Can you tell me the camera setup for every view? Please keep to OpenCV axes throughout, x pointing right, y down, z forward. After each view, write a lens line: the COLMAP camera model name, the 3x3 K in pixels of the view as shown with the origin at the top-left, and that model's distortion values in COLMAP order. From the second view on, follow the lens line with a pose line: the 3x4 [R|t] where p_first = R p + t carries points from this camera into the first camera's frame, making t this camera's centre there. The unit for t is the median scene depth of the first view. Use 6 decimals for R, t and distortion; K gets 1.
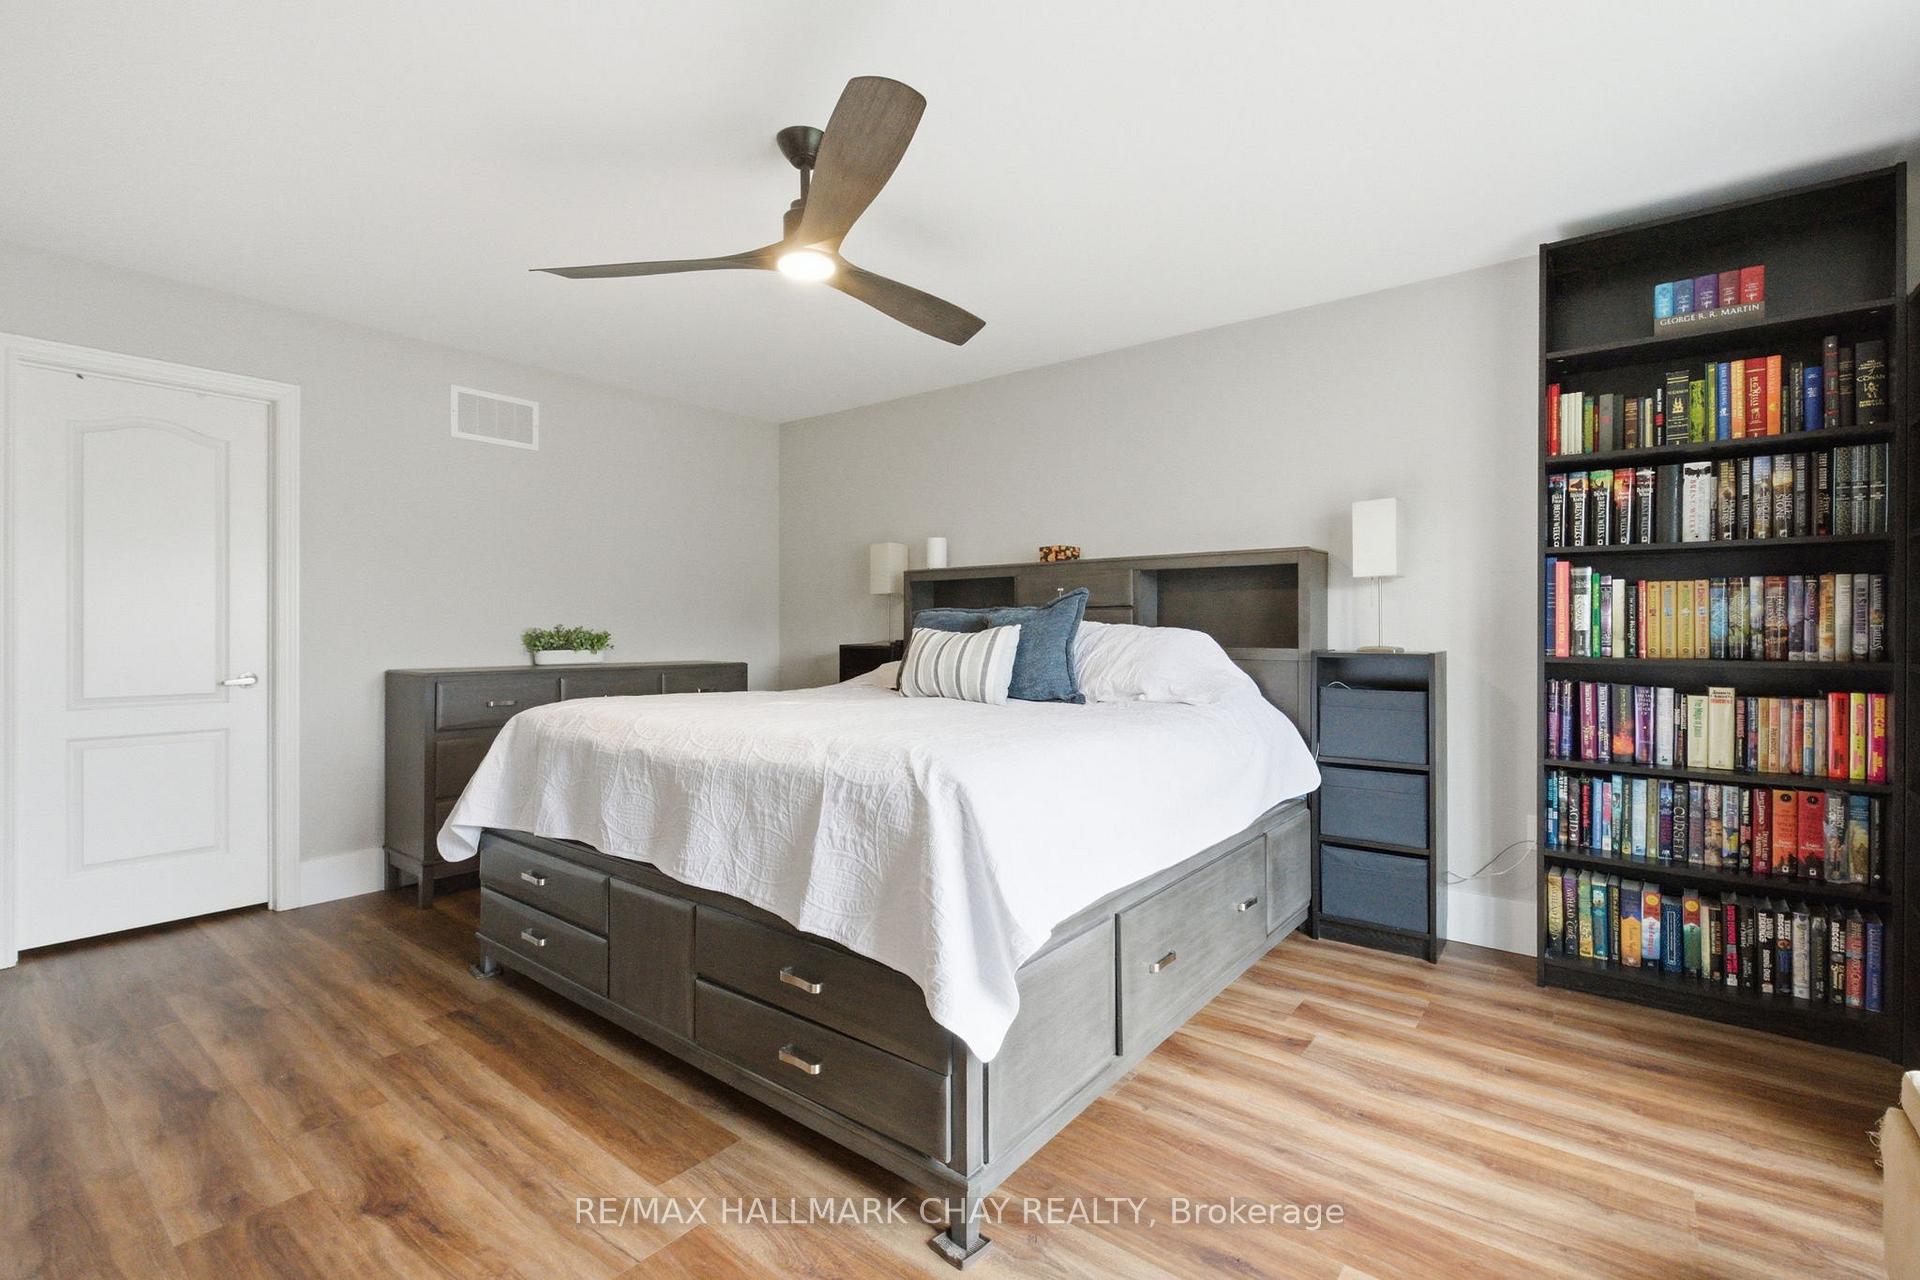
lens RADIAL K [[851.6, 0, 950.2], [0, 851.6, 642.8], [0, 0, 1]] dist [0.005901, -0.000051]
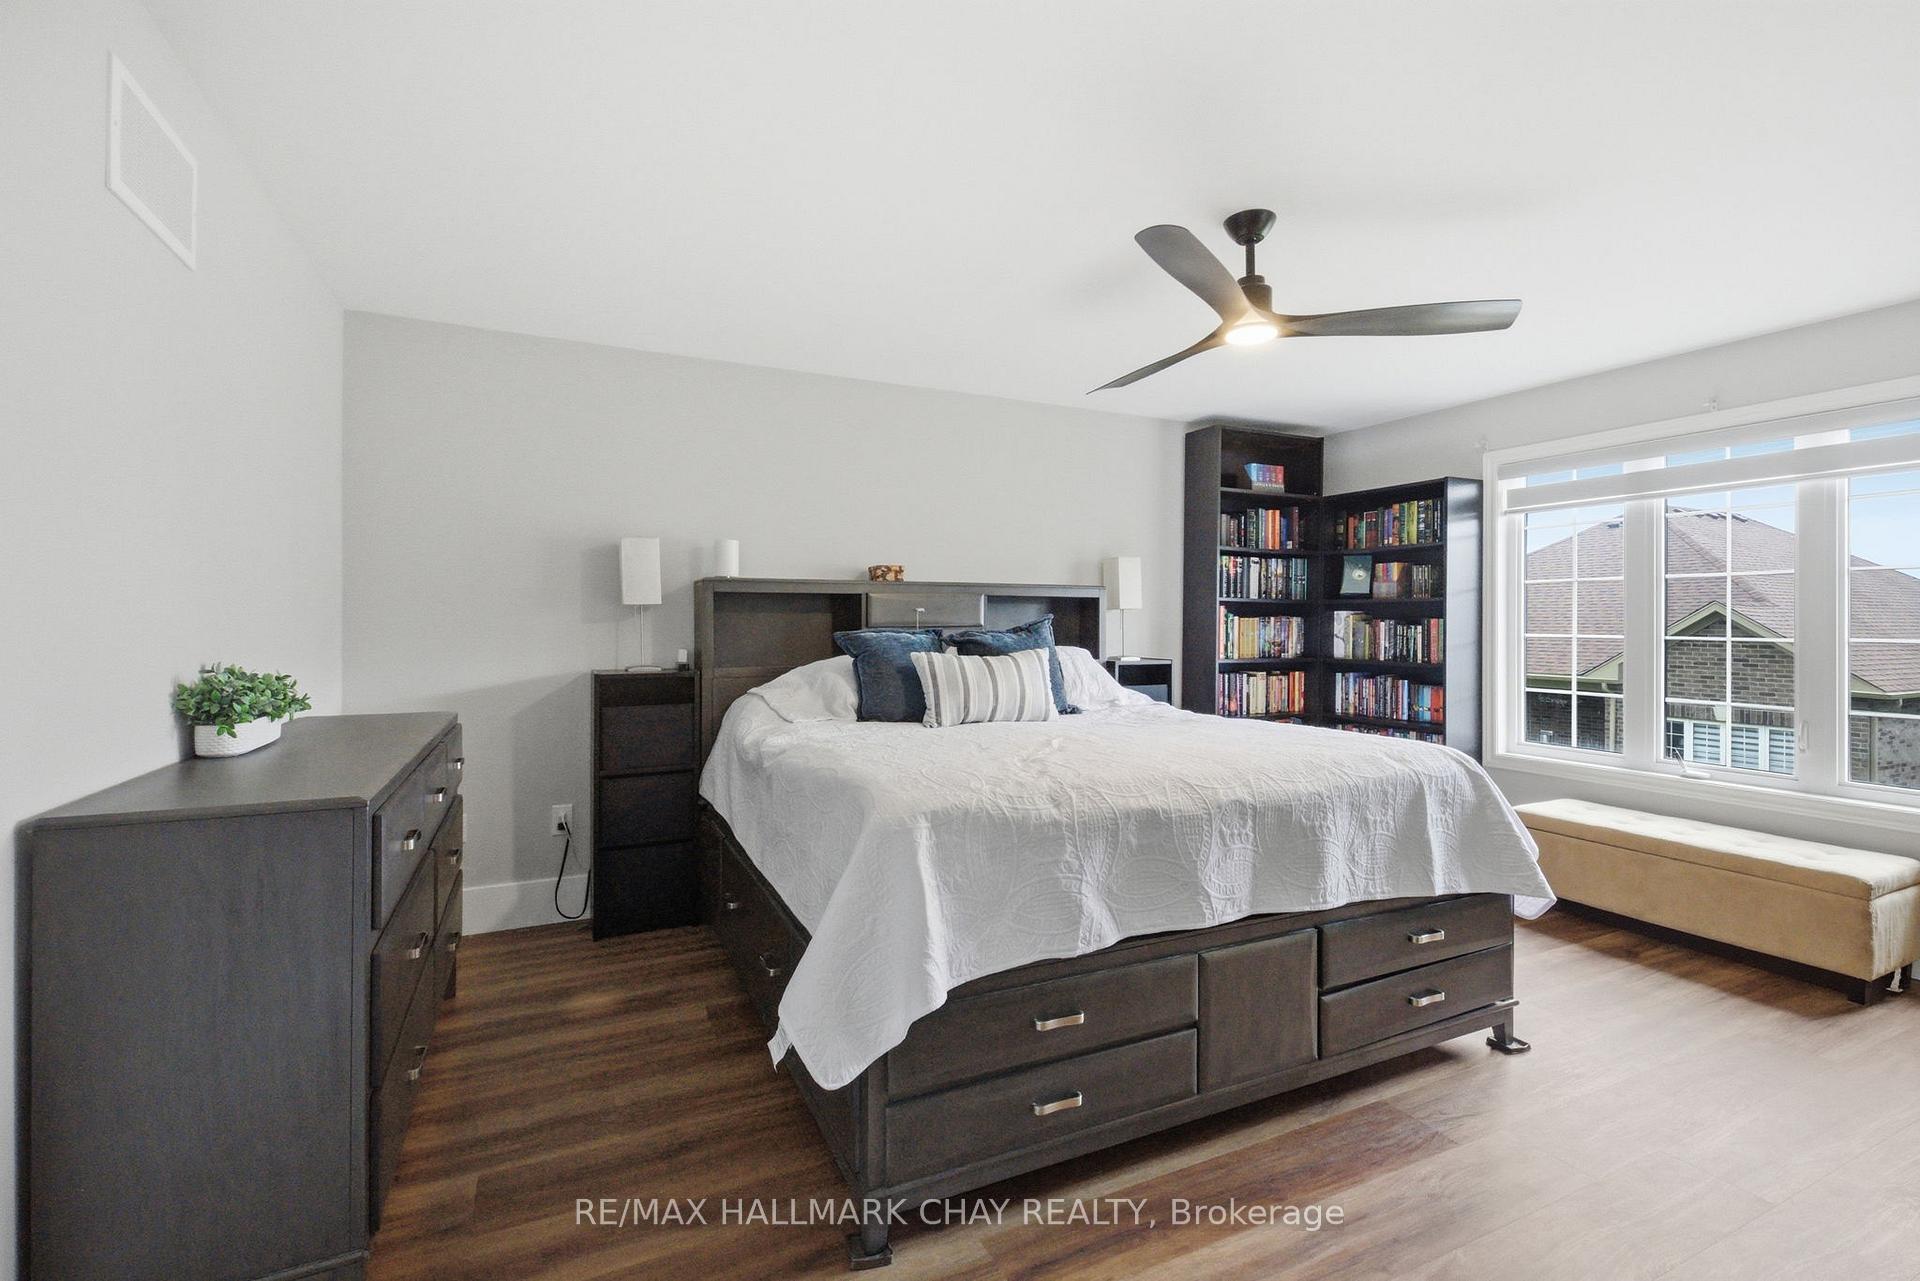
lens RADIAL K [[851.6, 0, 949.6], [0, 851.6, 635.2], [0, 0, 1]] dist [0.005901, -0.000051]
pose [[0.444376, -0.014805, 0.895718, -1.230973], [0.014275, 0.999854, 0.009444, -0.064376], [-0.895727, 0.008589, 0.444522, 0.793273]]
